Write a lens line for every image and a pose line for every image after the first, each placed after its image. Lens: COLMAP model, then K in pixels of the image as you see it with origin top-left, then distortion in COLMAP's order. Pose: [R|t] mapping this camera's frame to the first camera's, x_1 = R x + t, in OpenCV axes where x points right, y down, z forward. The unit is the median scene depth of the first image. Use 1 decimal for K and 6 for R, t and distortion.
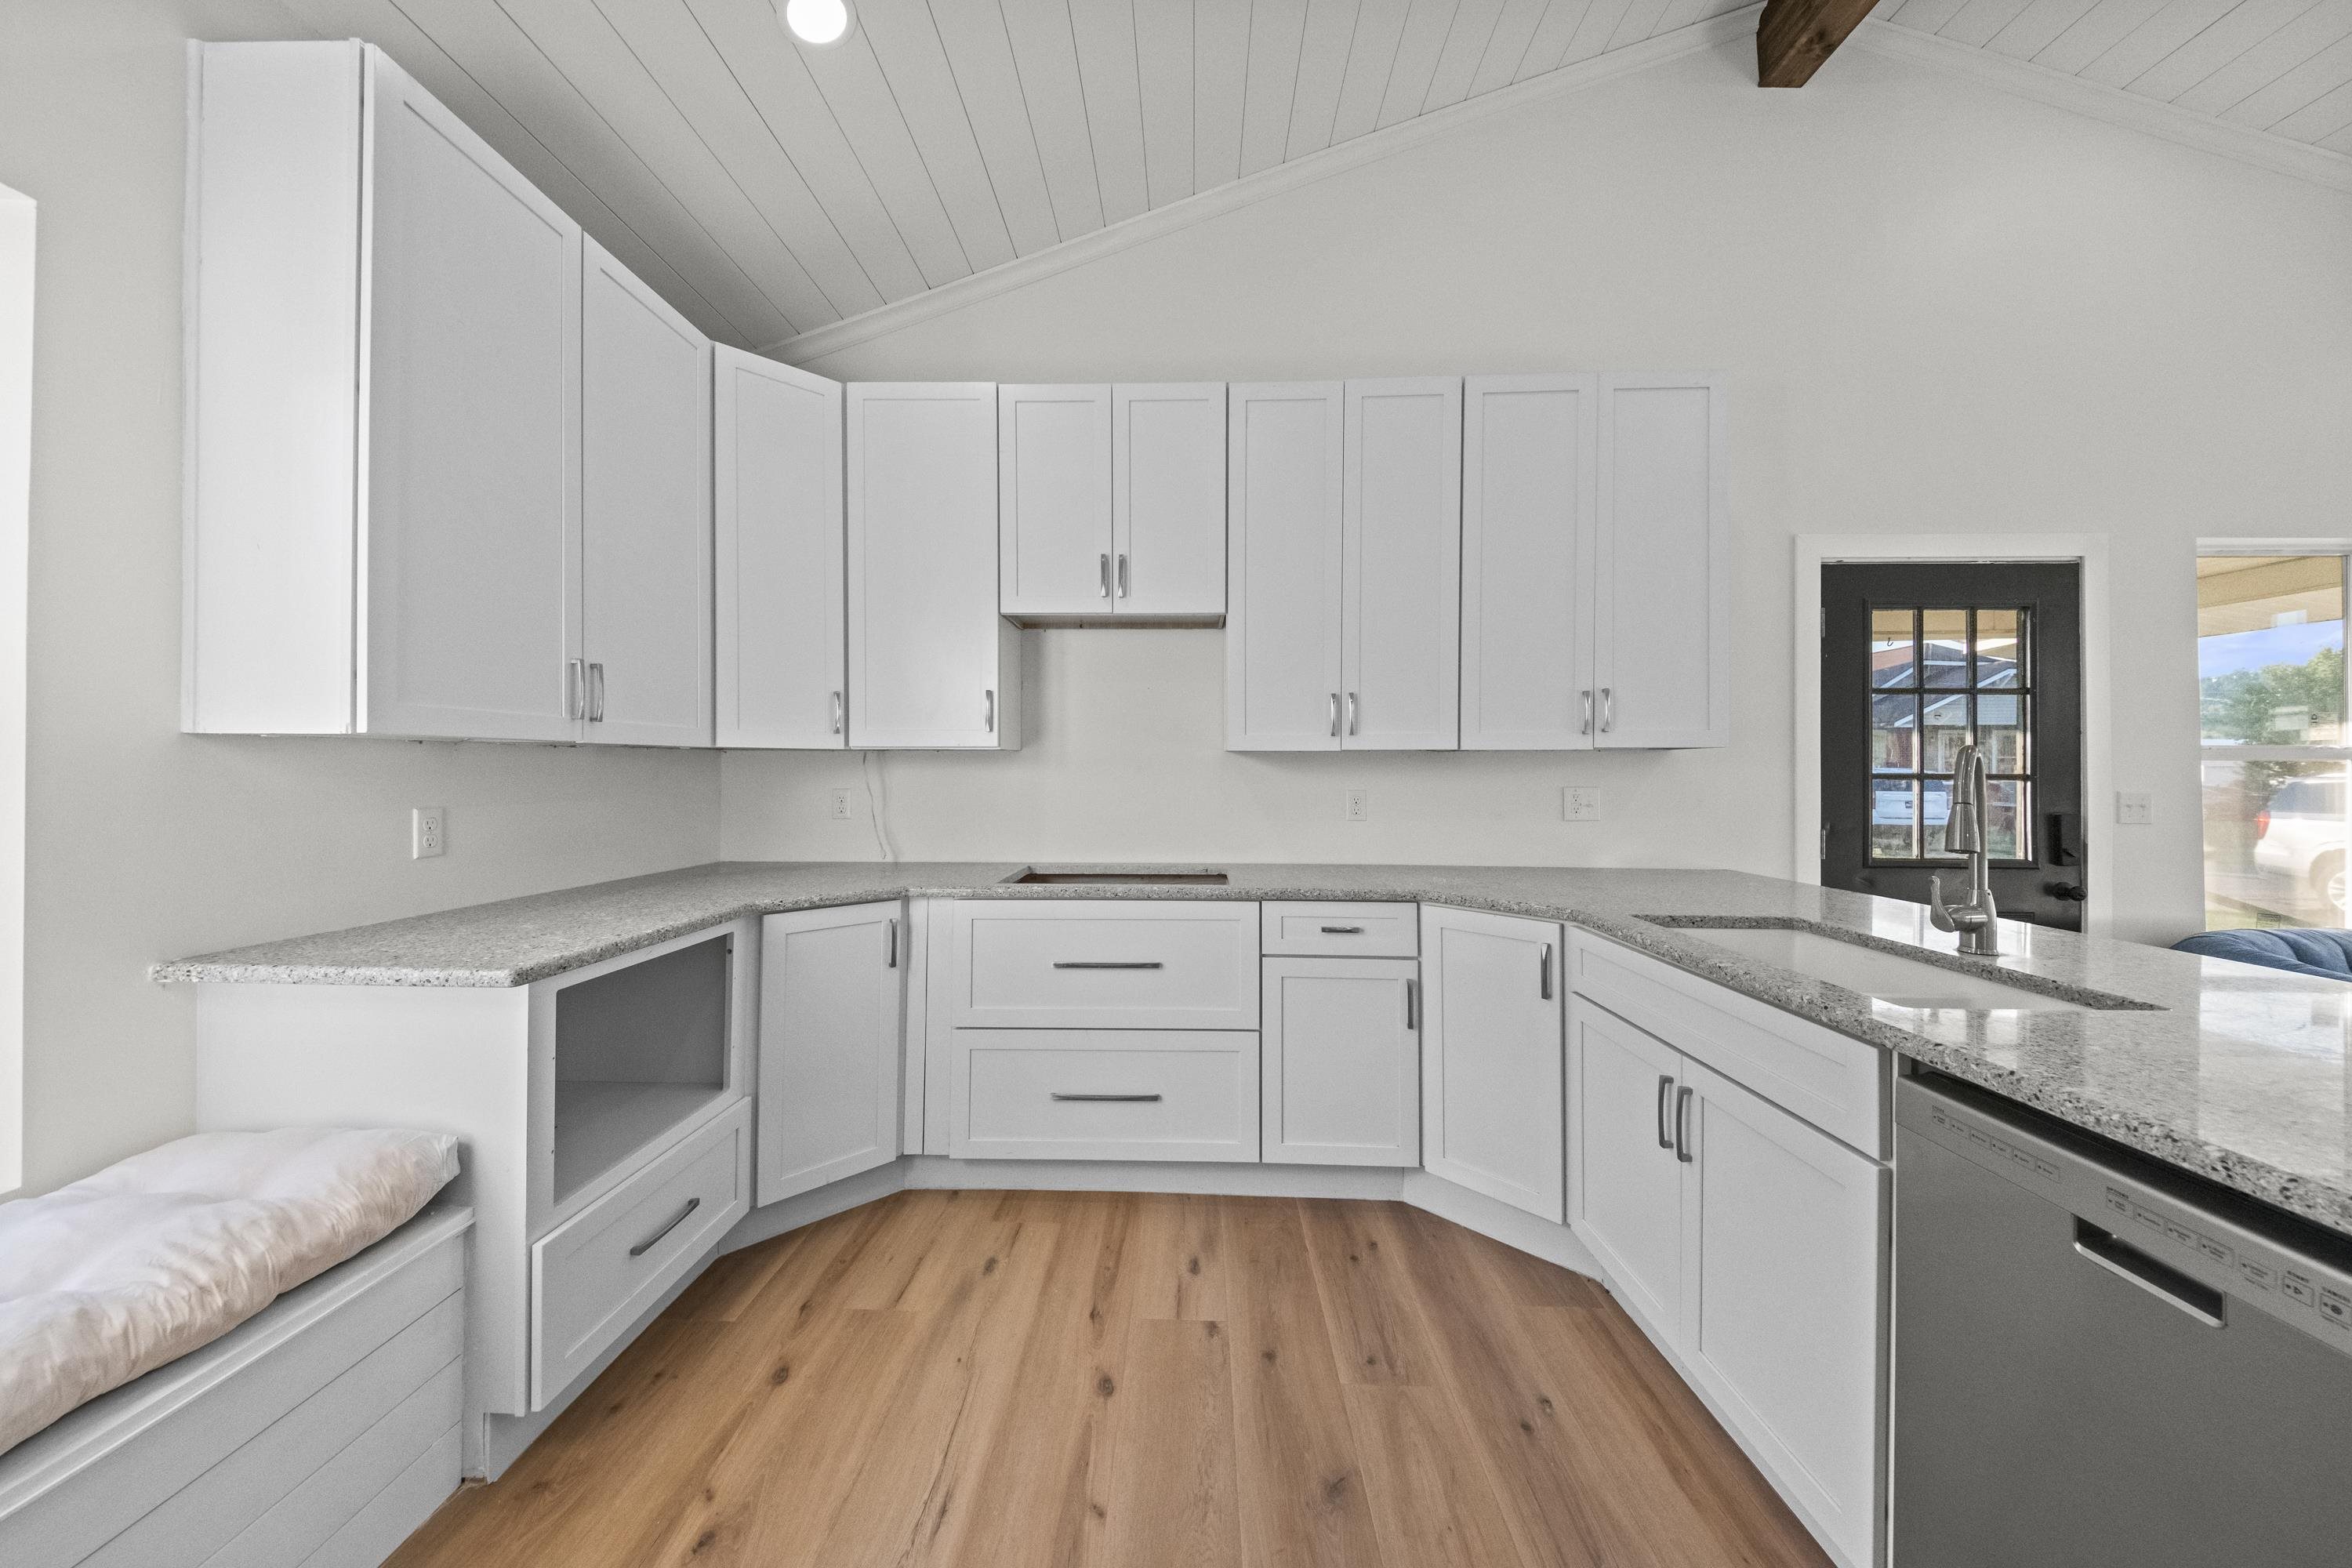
lens RADIAL K [[813.1, 0, 1181.0], [0, 813.1, 771.5], [0, 0, 1]] dist [0.020031, -0.010296]
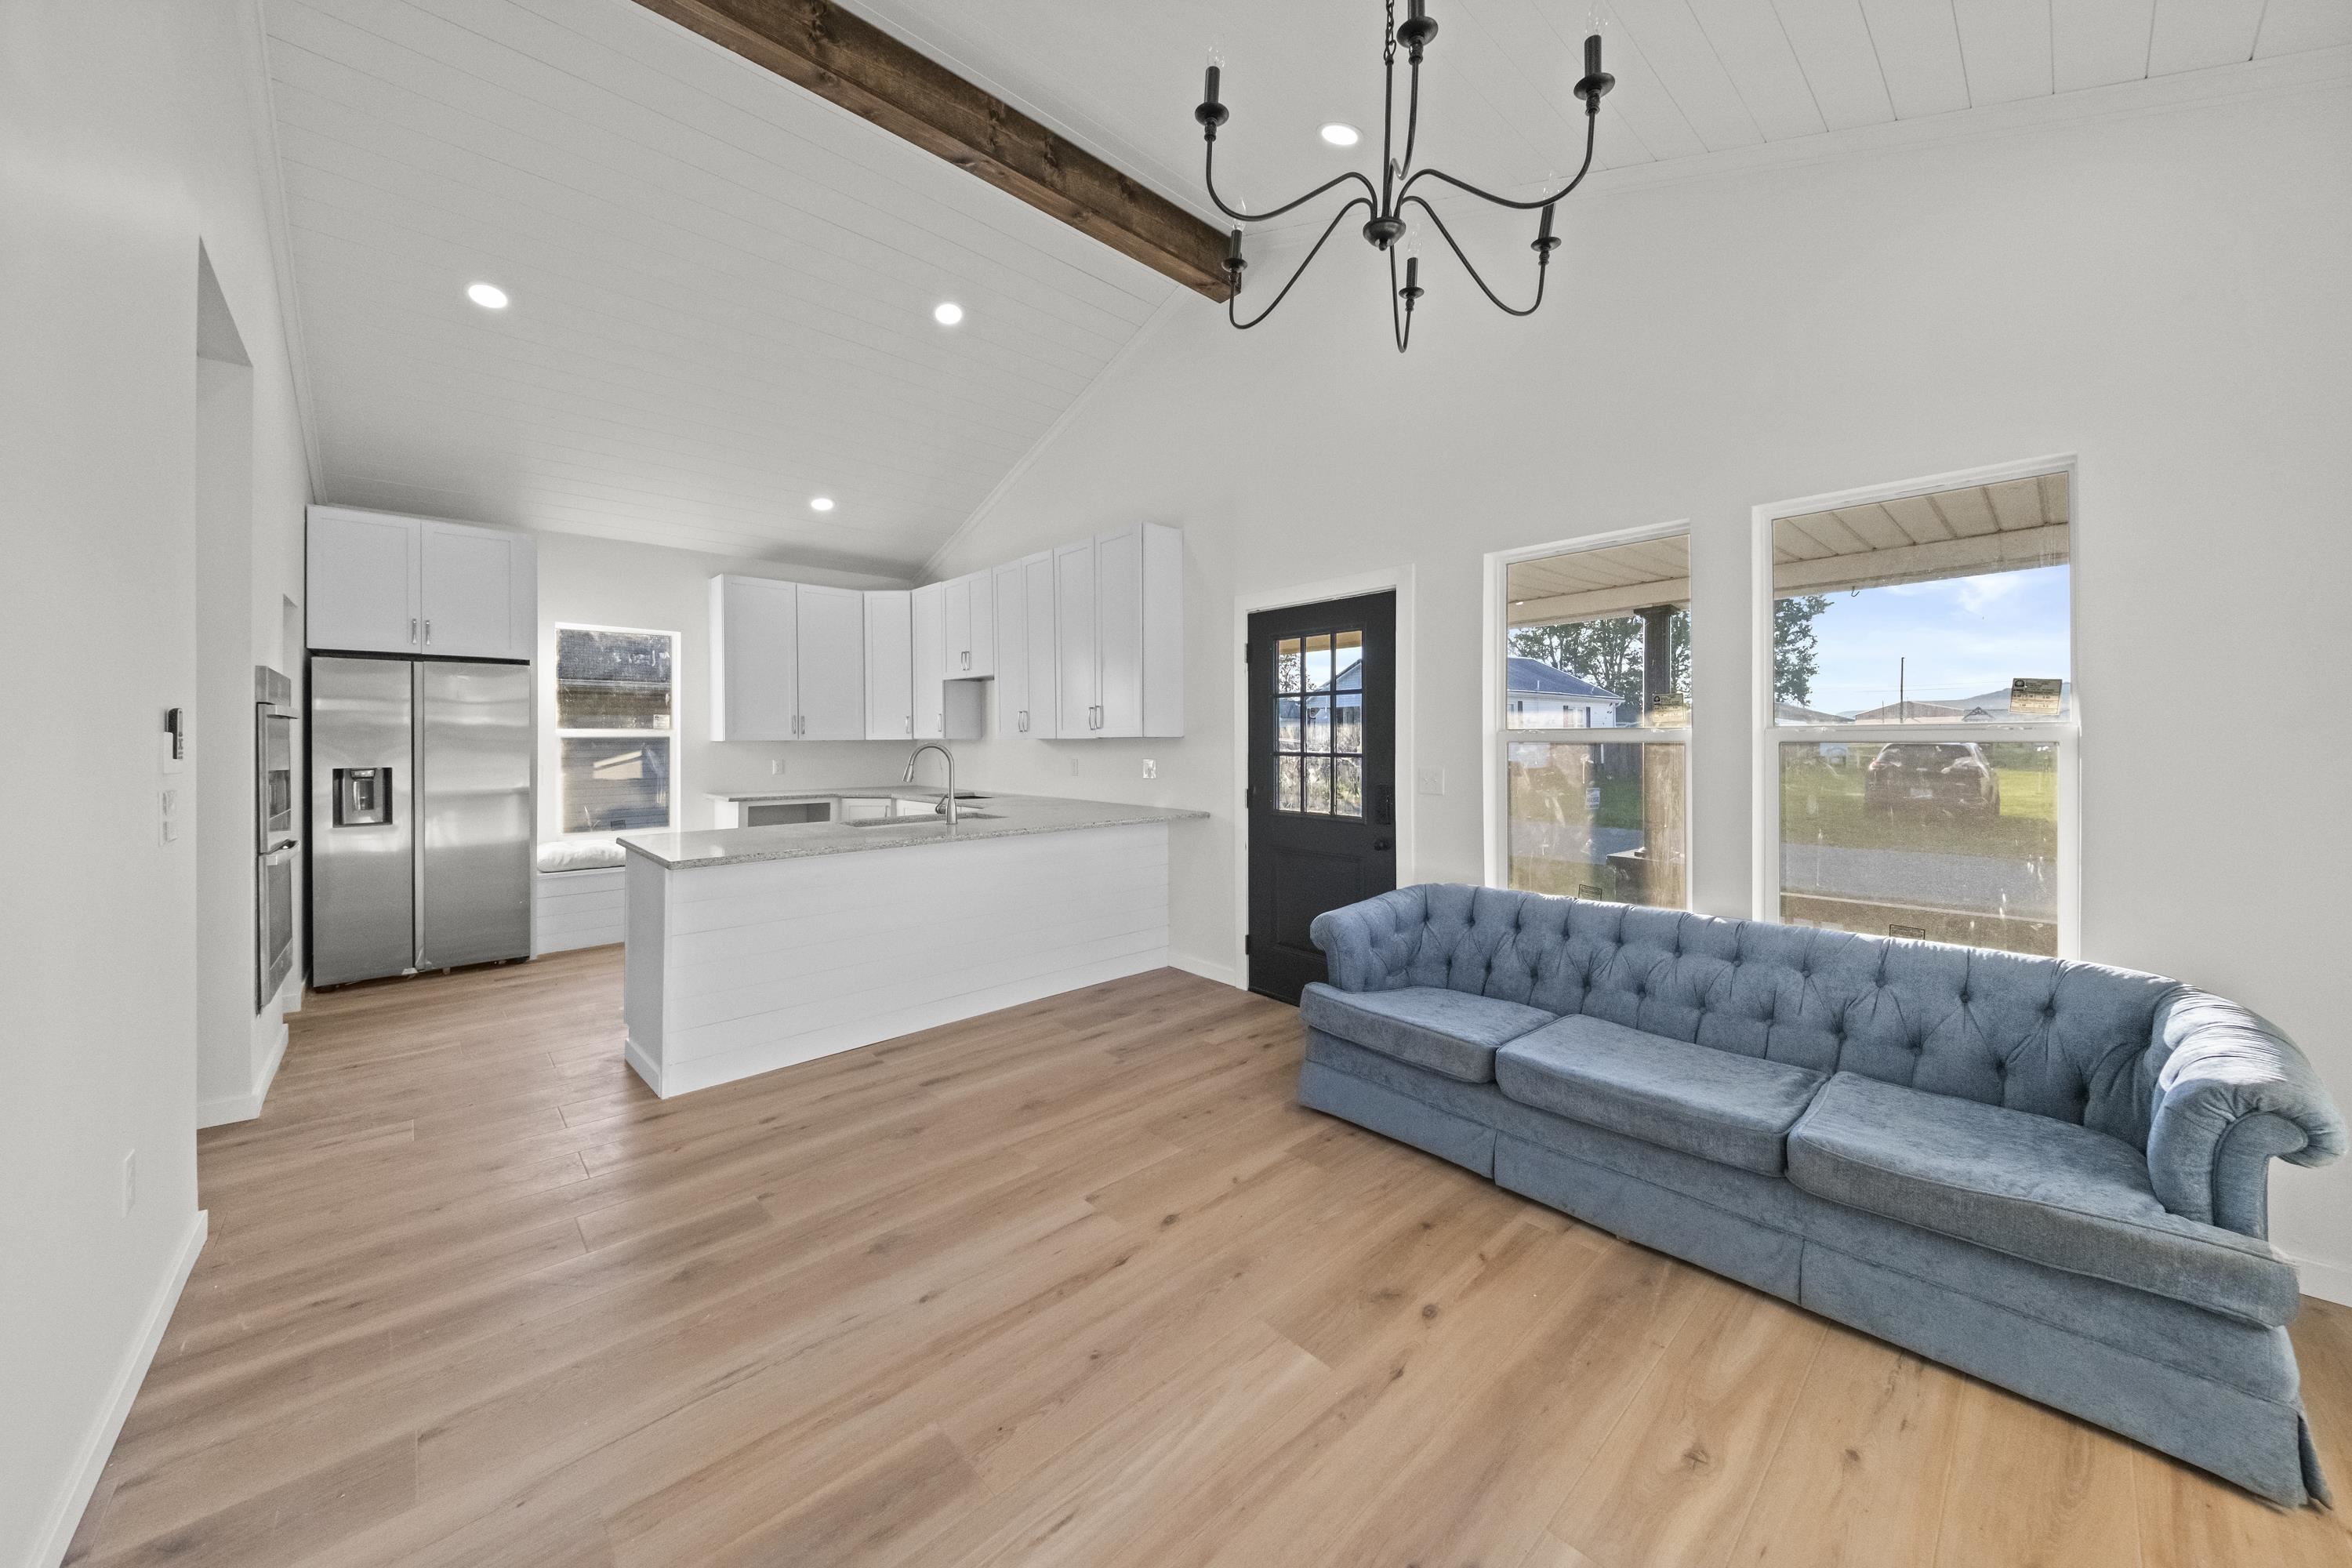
lens RADIAL K [[820.7, 0, 1174.1], [0, 820.7, 736.3], [0, 0, 1]] dist [0.057040, -0.025405]
pose [[0.693987, -0.007597, -0.719948, 2.029299], [0.004510, 0.999971, -0.006205, -0.019526], [0.719974, 0.001059, 0.694001, -0.176769]]
